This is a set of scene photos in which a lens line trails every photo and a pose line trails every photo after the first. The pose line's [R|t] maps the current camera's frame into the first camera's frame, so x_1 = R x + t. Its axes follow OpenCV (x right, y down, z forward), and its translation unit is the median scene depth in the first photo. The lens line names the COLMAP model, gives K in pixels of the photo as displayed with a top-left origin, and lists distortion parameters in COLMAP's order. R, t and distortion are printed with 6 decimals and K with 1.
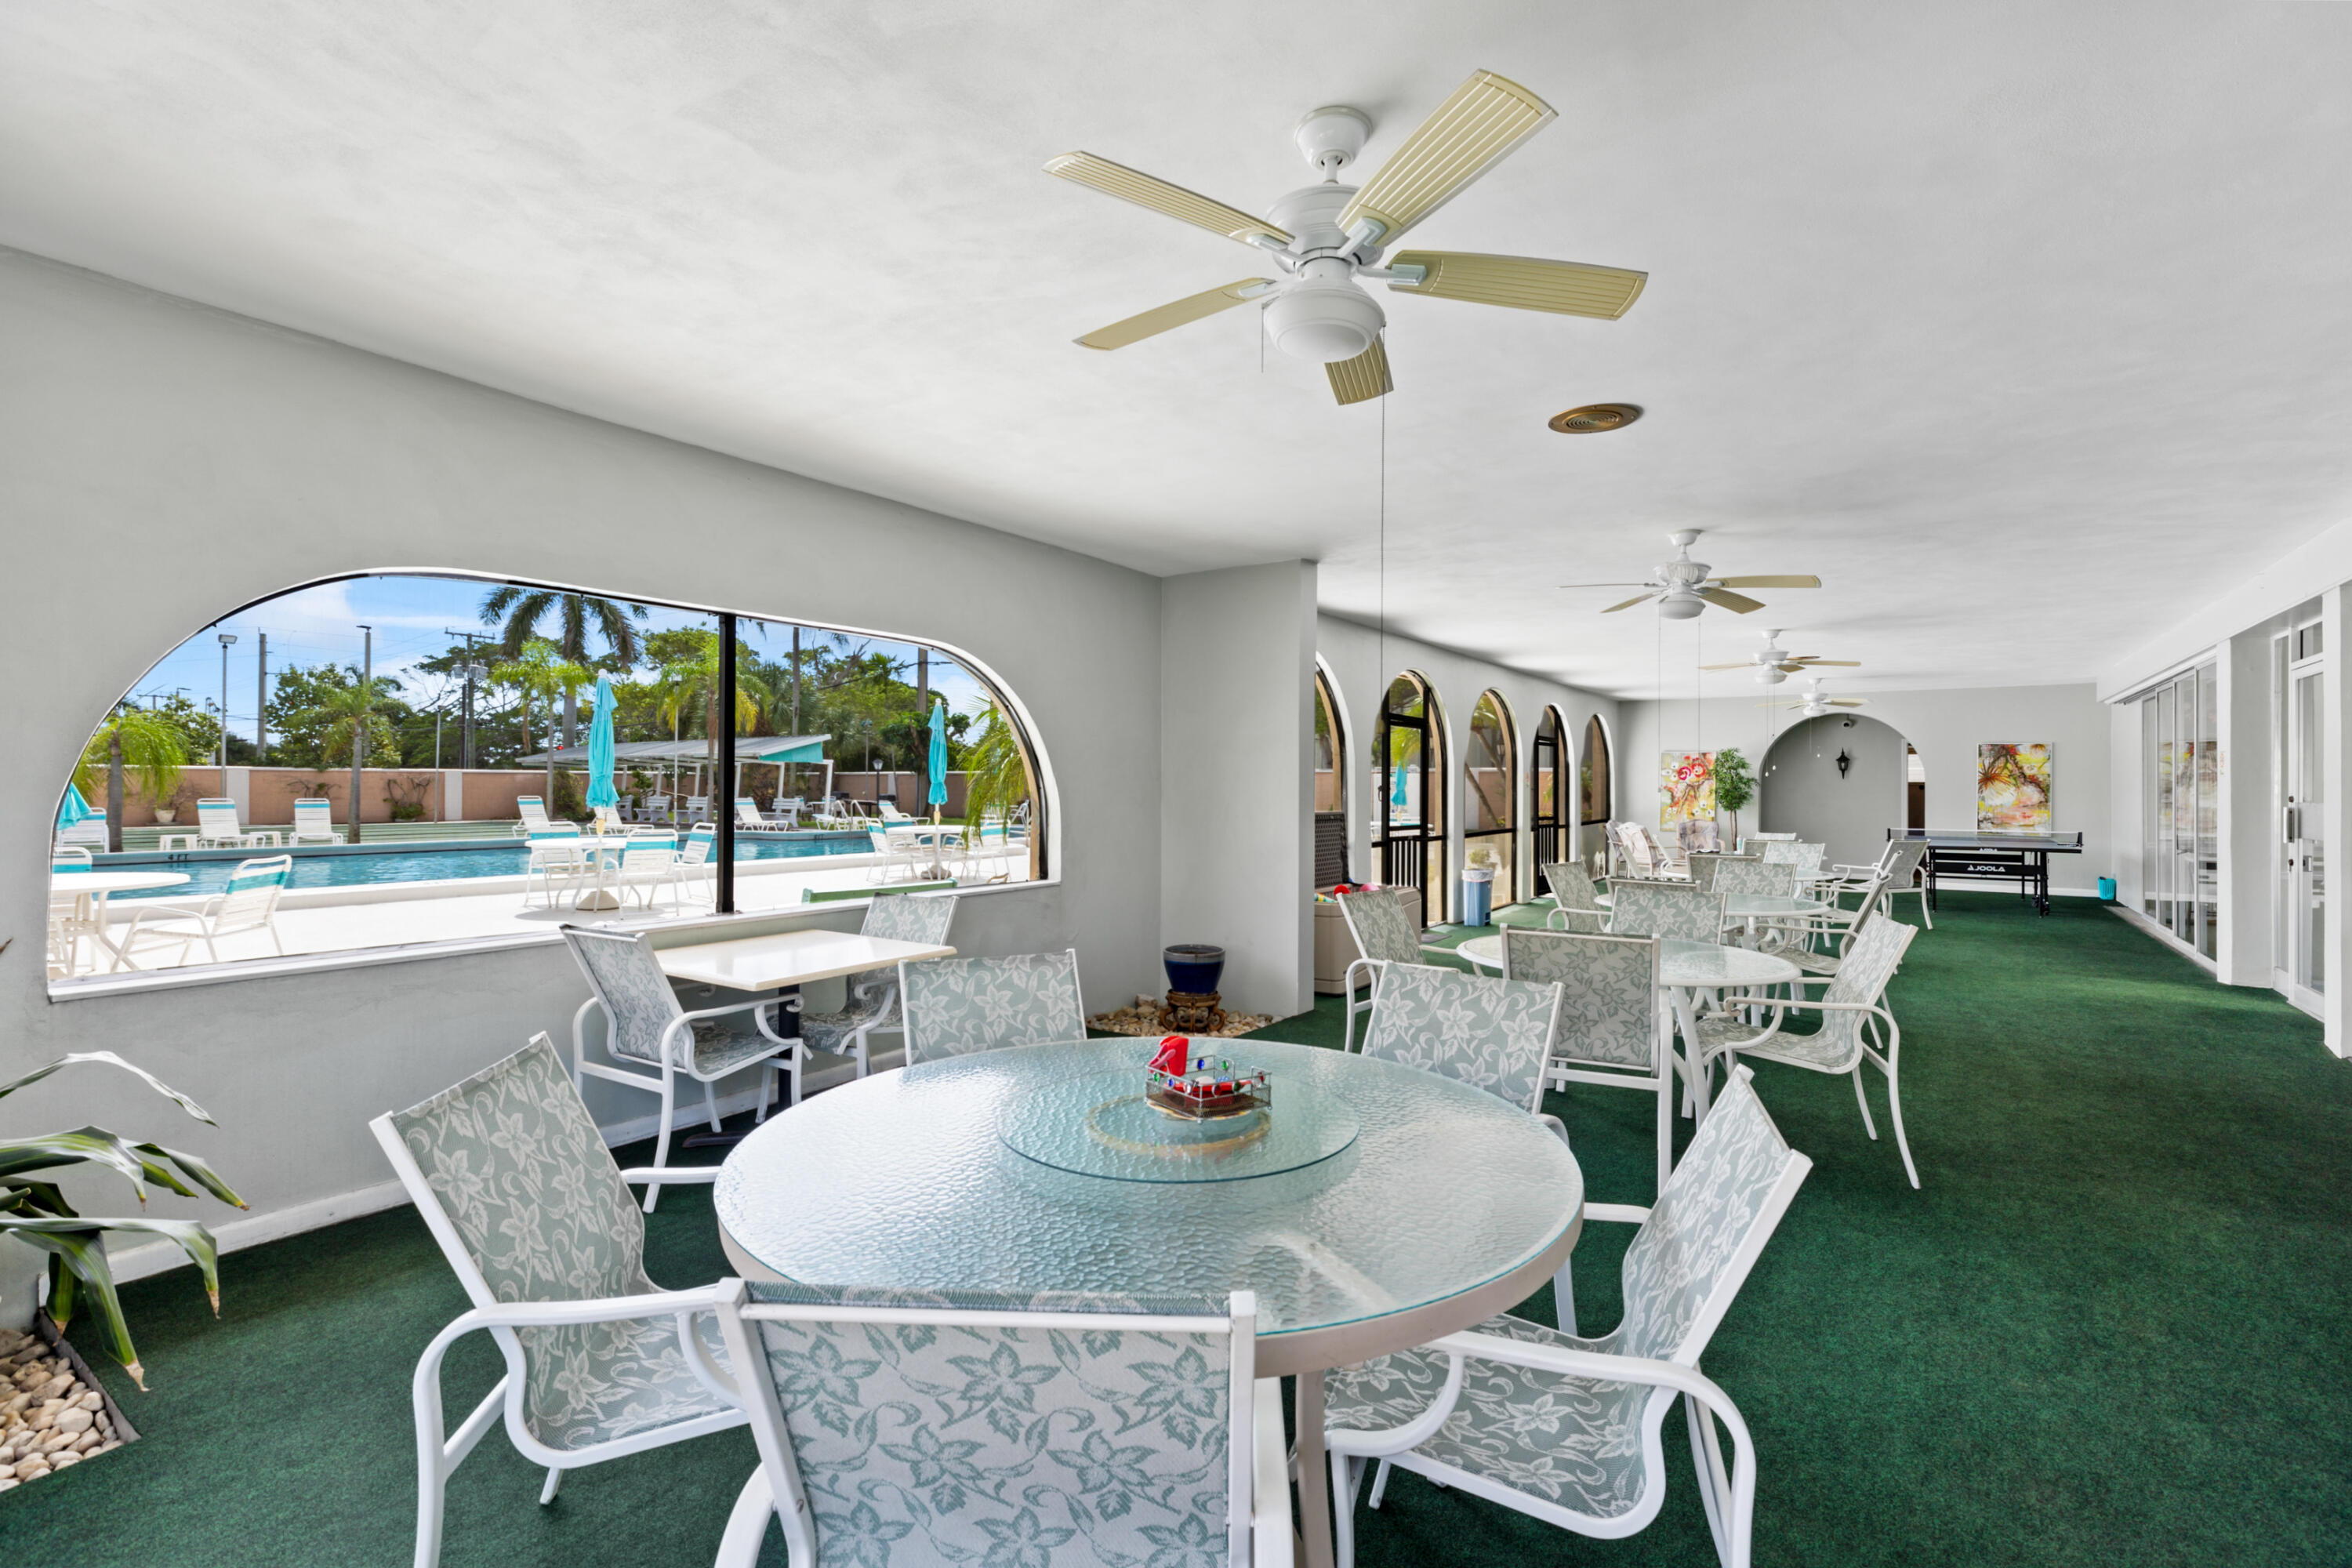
lens RADIAL K [[1054.4, 0, 1168.7], [0, 1054.4, 790.3], [0, 0, 1]] dist [0.002798, 0.000321]
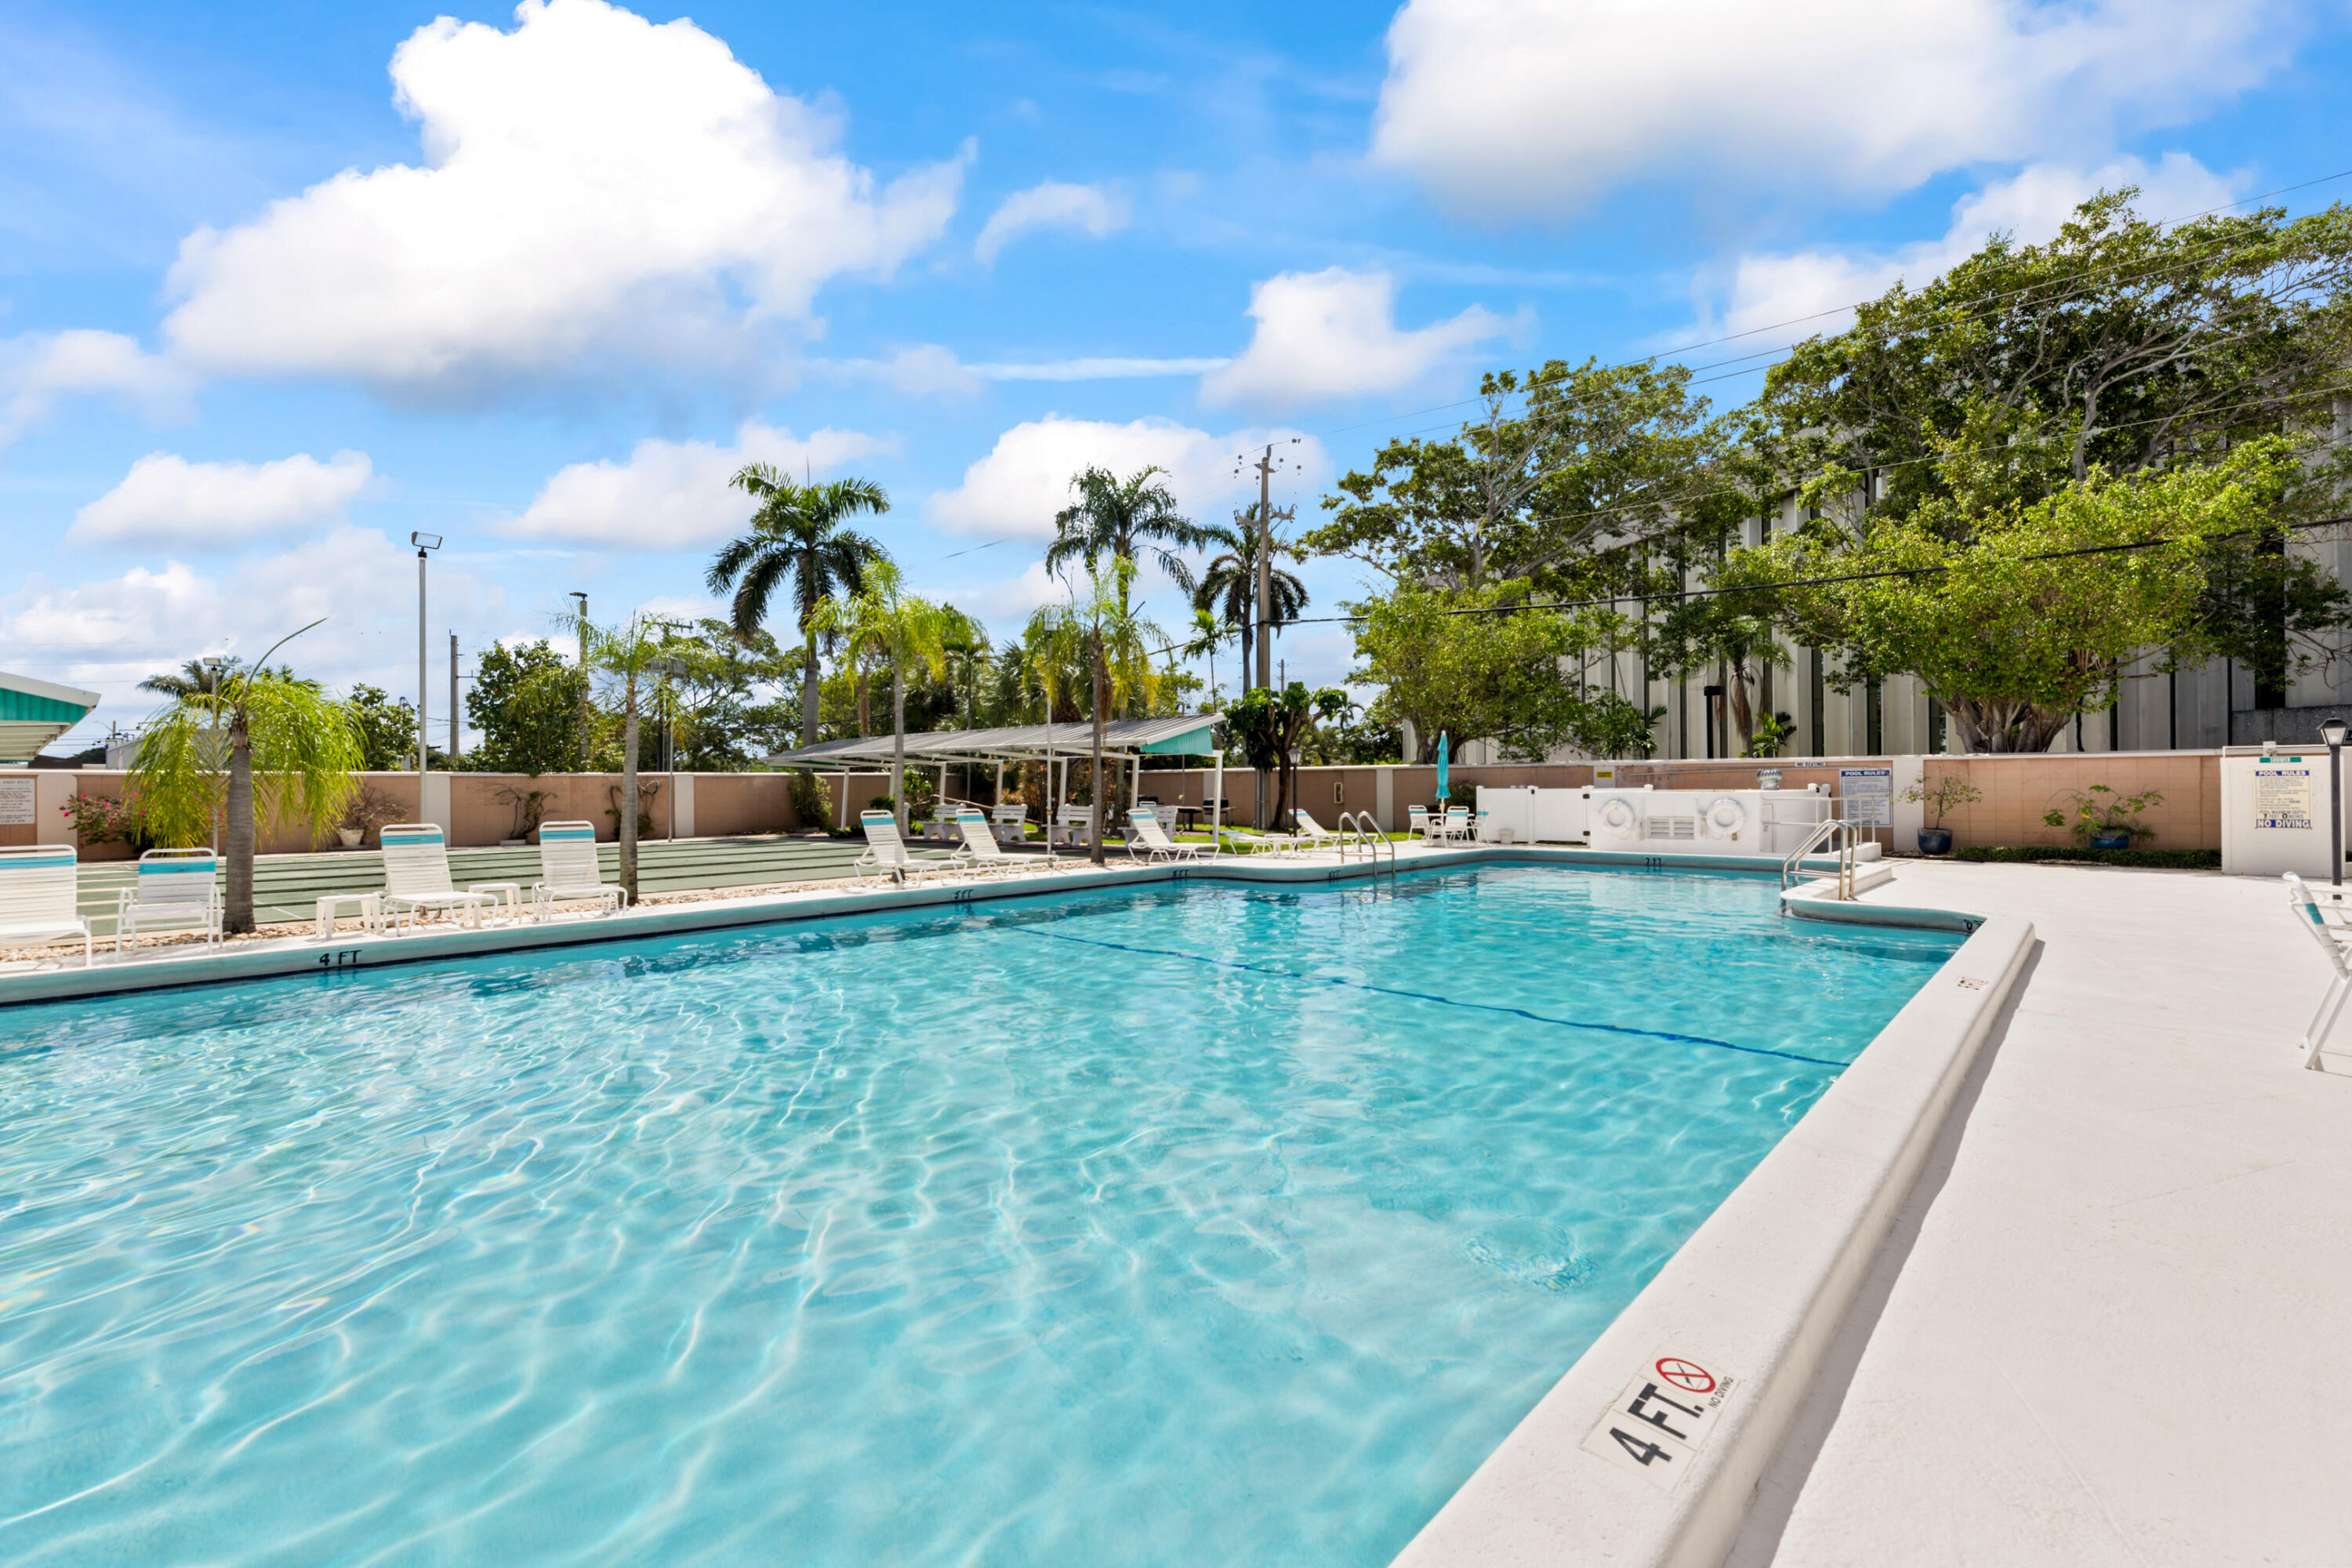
lens RADIAL K [[1054.4, 0, 1168.7], [0, 1054.4, 790.3], [0, 0, 1]] dist [0.002798, 0.000321]
pose [[0.993742, -0.010927, -0.111164, -0.231423], [0.011124, 0.999937, 0.001153, -0.003293], [0.111144, -0.002382, 0.993801, 0.256753]]
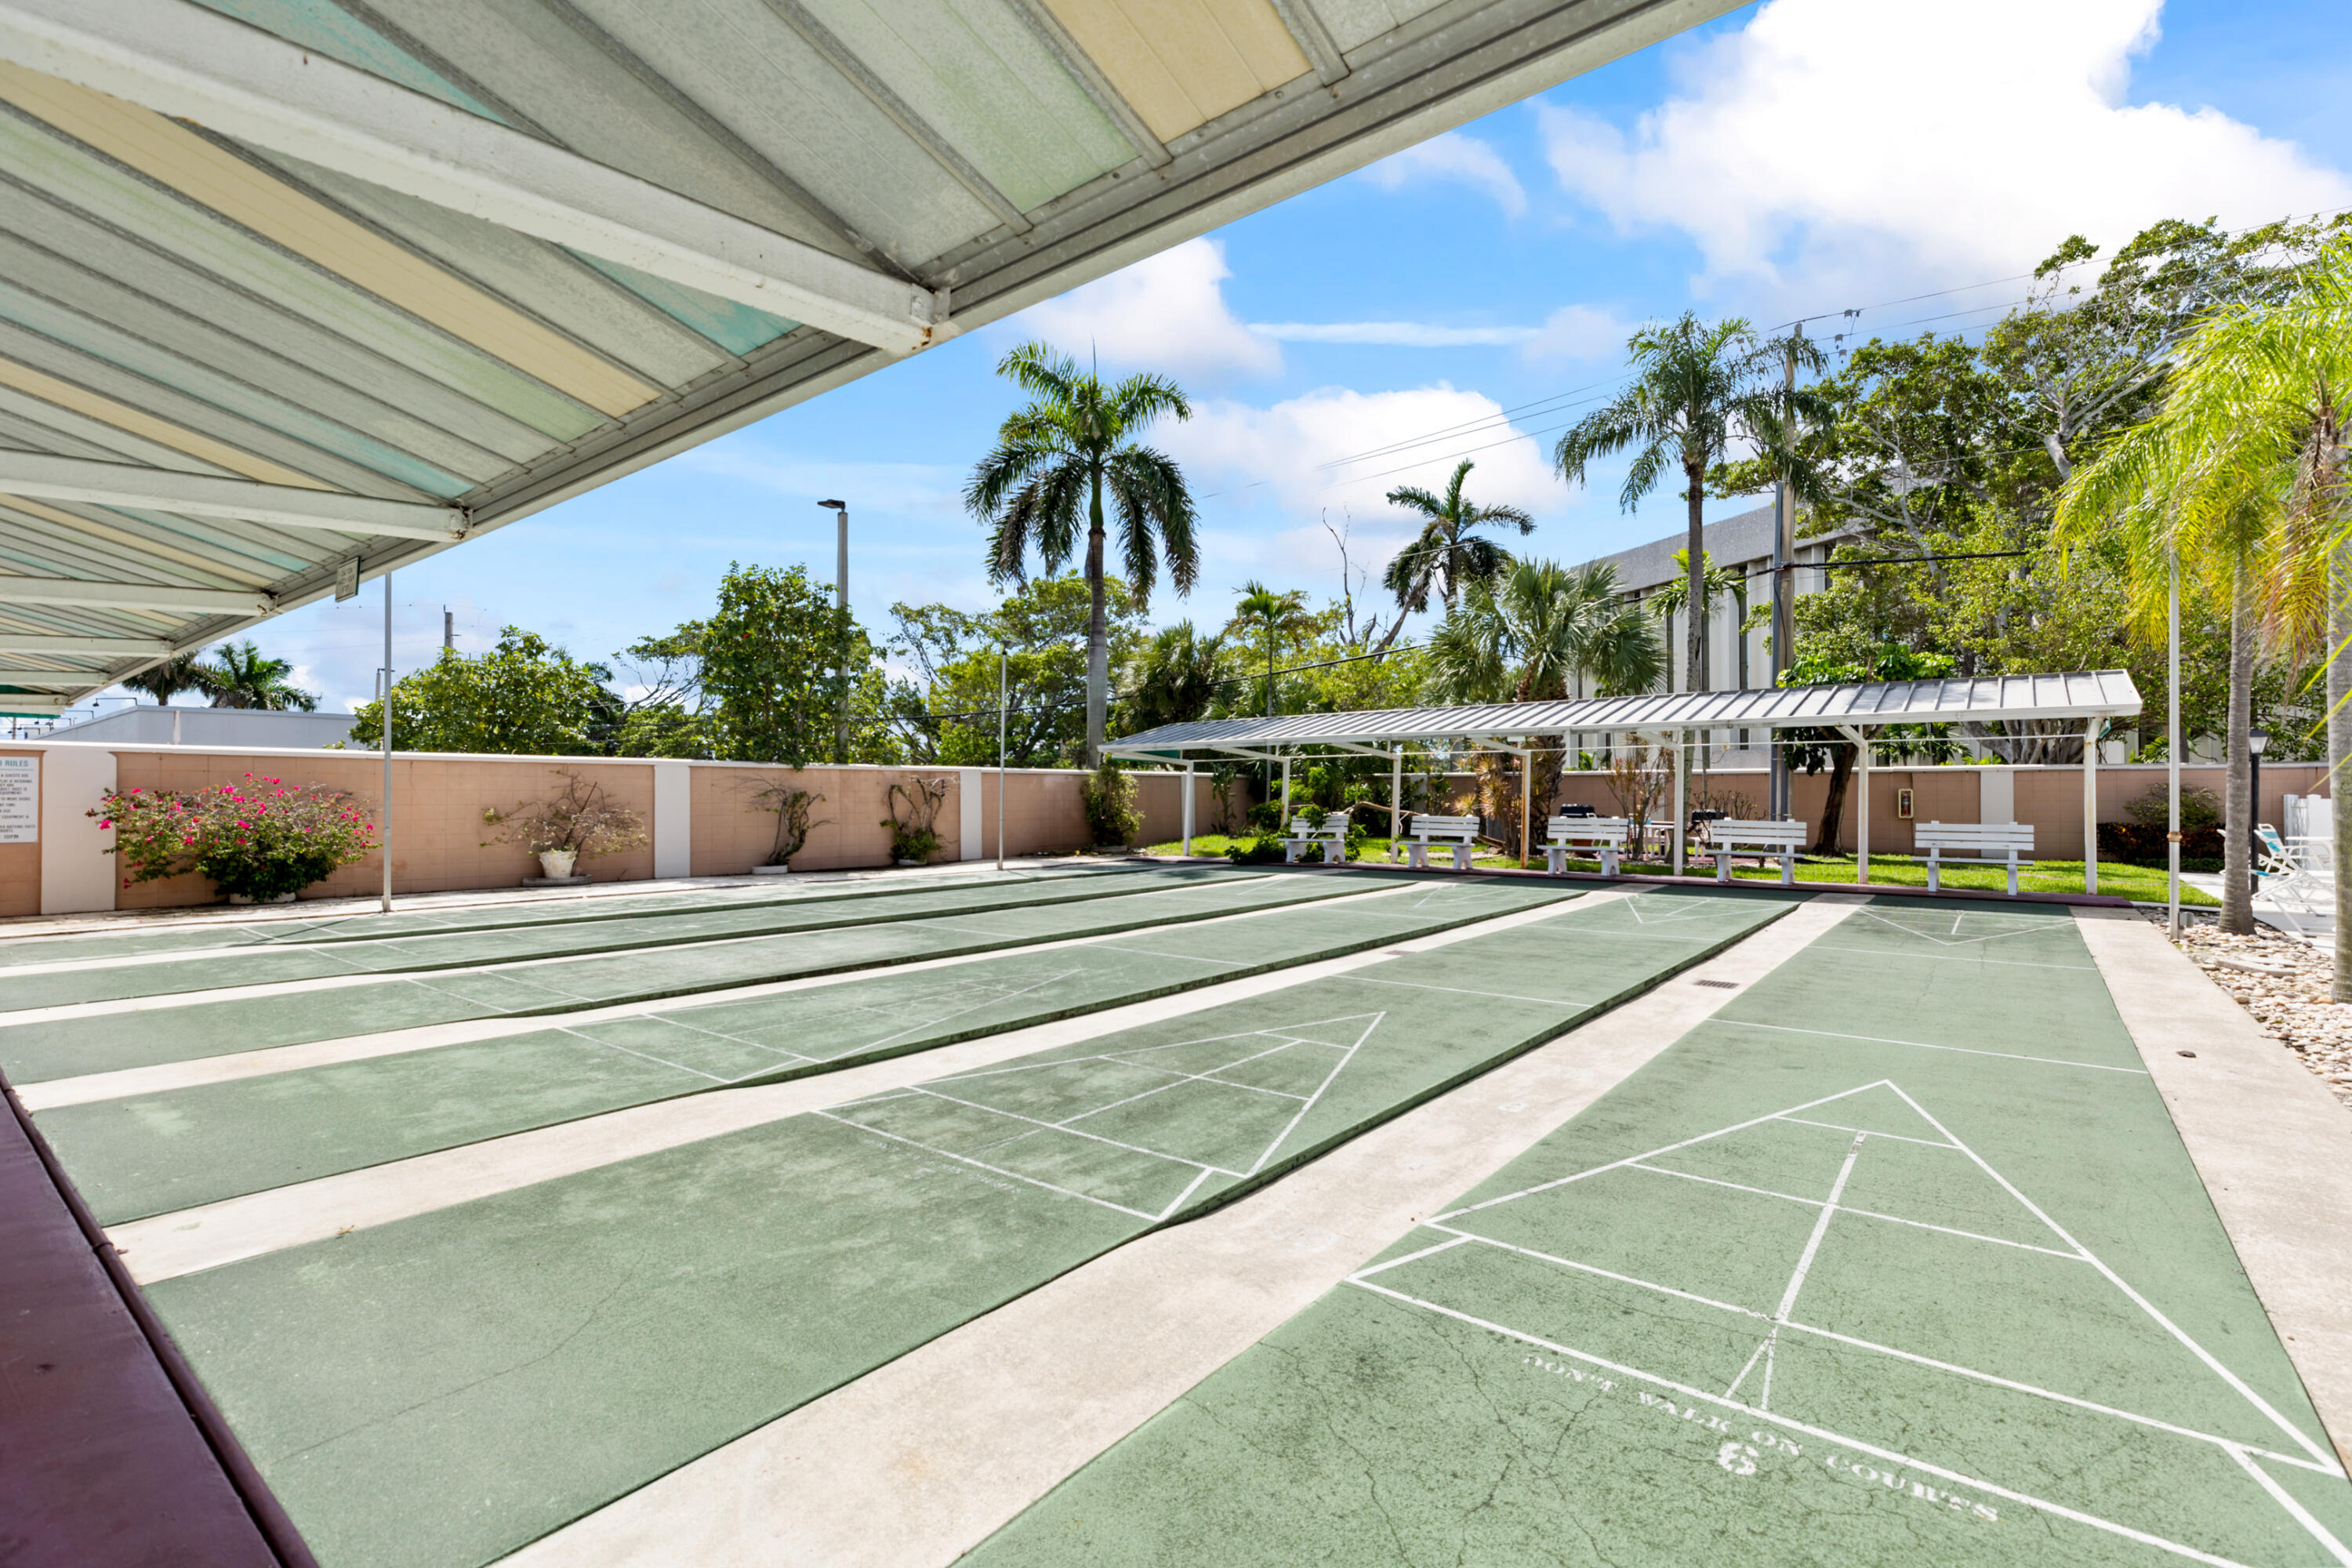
lens RADIAL K [[1044.1, 0, 1175.2], [0, 1044.1, 793.4], [0, 0, 1]] dist [0.003337, 0.000026]
pose [[0.998880, -0.005219, -0.047037, -0.554070], [0.005012, 0.999977, -0.004517, -0.002512], [0.047059, 0.004276, 0.998883, 0.466764]]
